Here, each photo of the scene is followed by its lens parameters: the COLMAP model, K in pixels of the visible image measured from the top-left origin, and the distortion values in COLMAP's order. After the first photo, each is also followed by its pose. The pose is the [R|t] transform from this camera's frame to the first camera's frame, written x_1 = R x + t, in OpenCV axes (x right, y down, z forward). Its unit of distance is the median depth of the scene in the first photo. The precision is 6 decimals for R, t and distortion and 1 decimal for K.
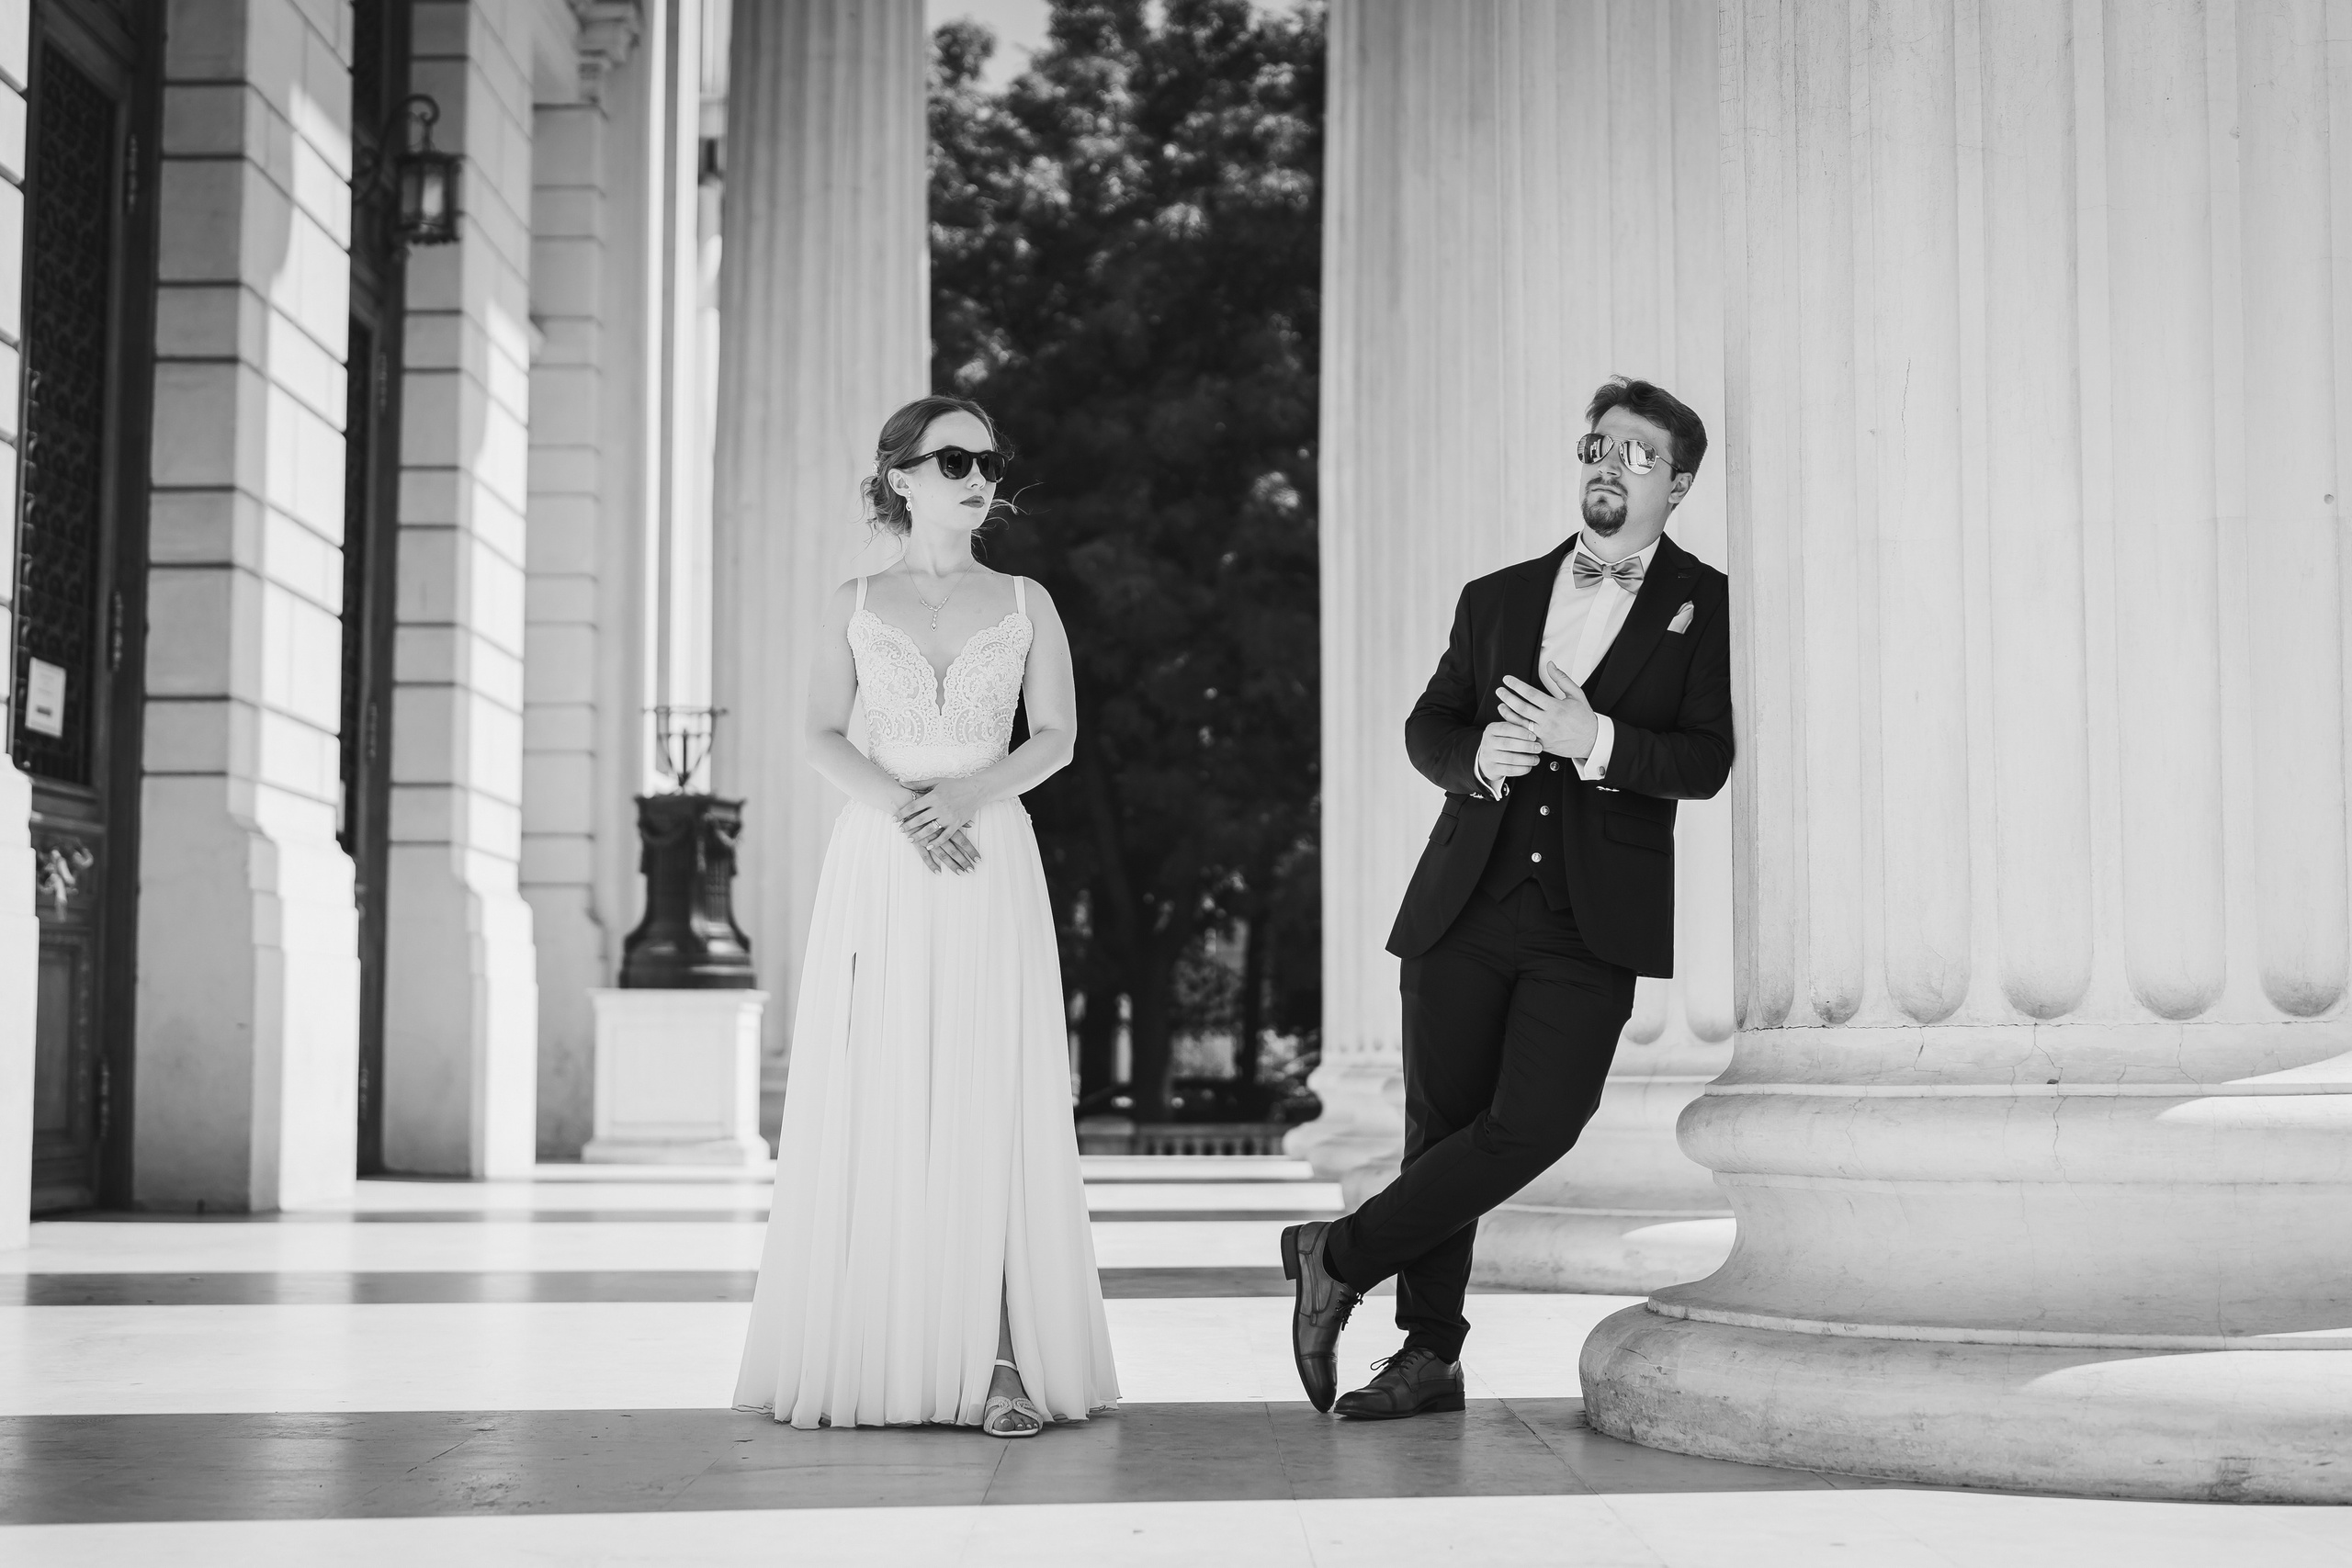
lens RADIAL K [[3485.6, 0, 1184.9], [0, 3485.6, 750.2], [0, 0, 1]] dist [0.002329, 0.038325]
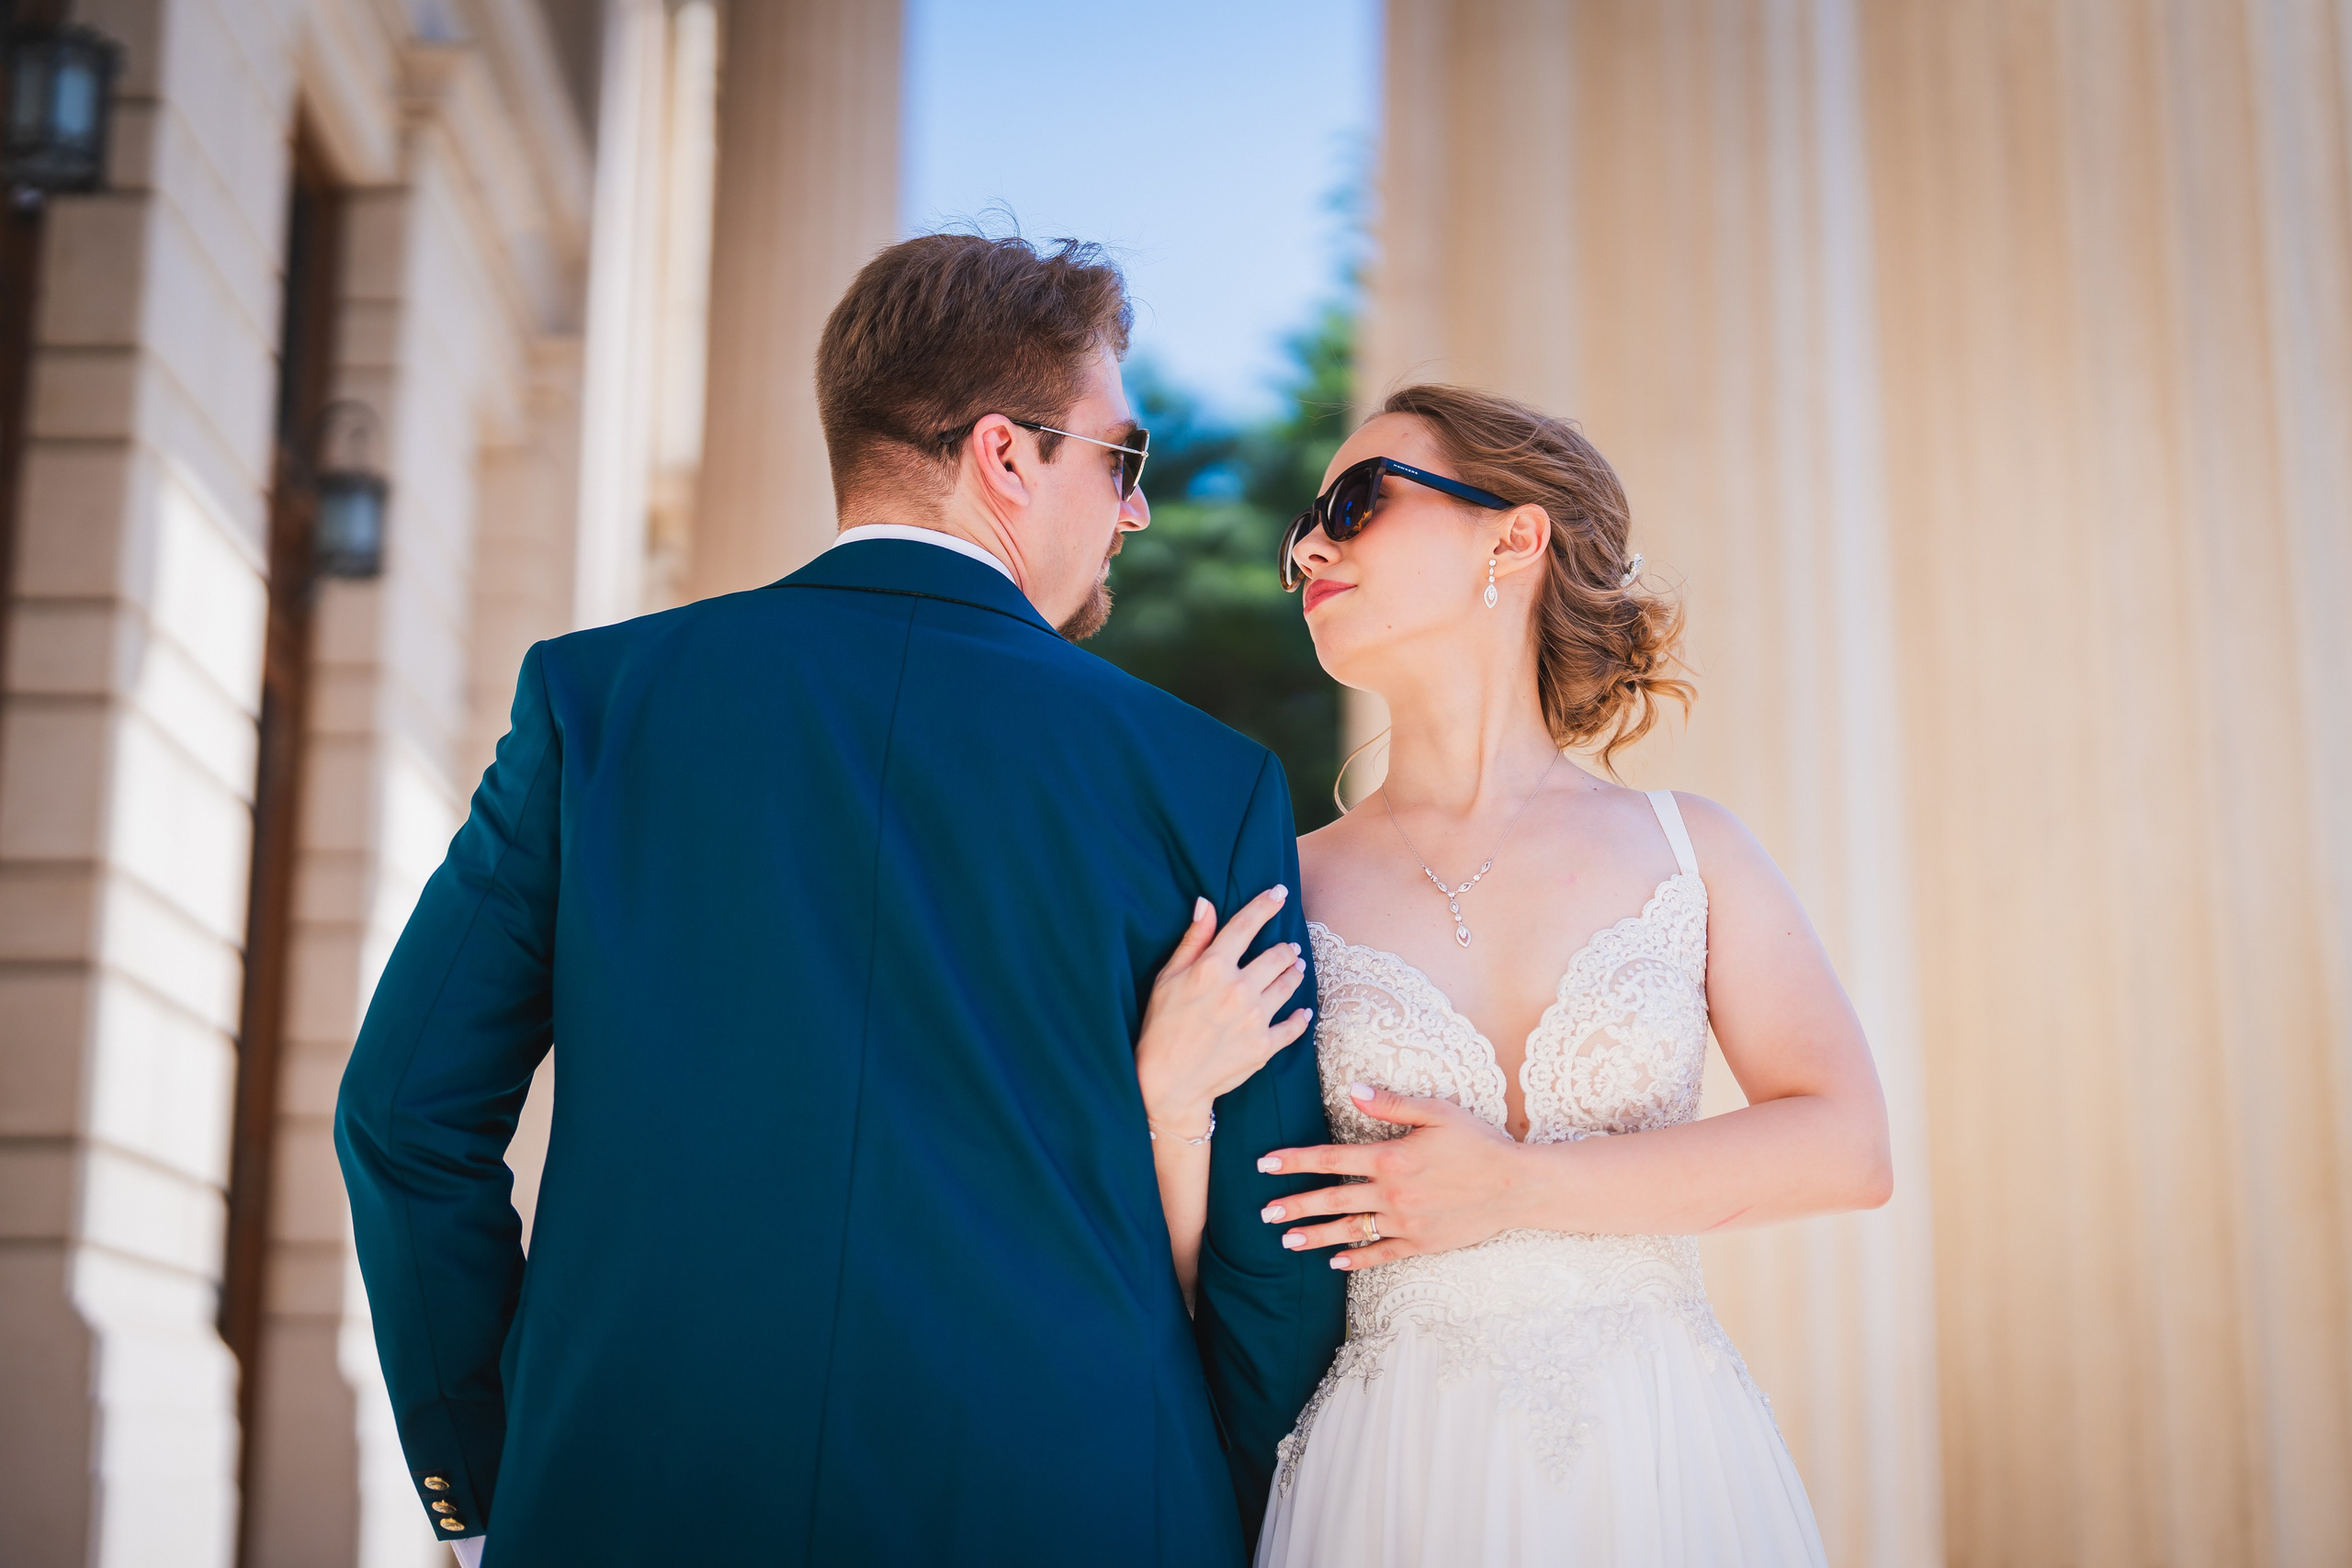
lens RADIAL K [[3409.7, 0, 1176.4], [0, 3409.7, 719.2], [0, 0, 1]] dist [-0.004125, -0.024667]
pose [[0.999288, 0.008850, 0.036679, -0.045543], [-0.003657, 0.990244, -0.139299, -0.002243], [-0.037554, 0.139066, 0.989571, 0.177791]]
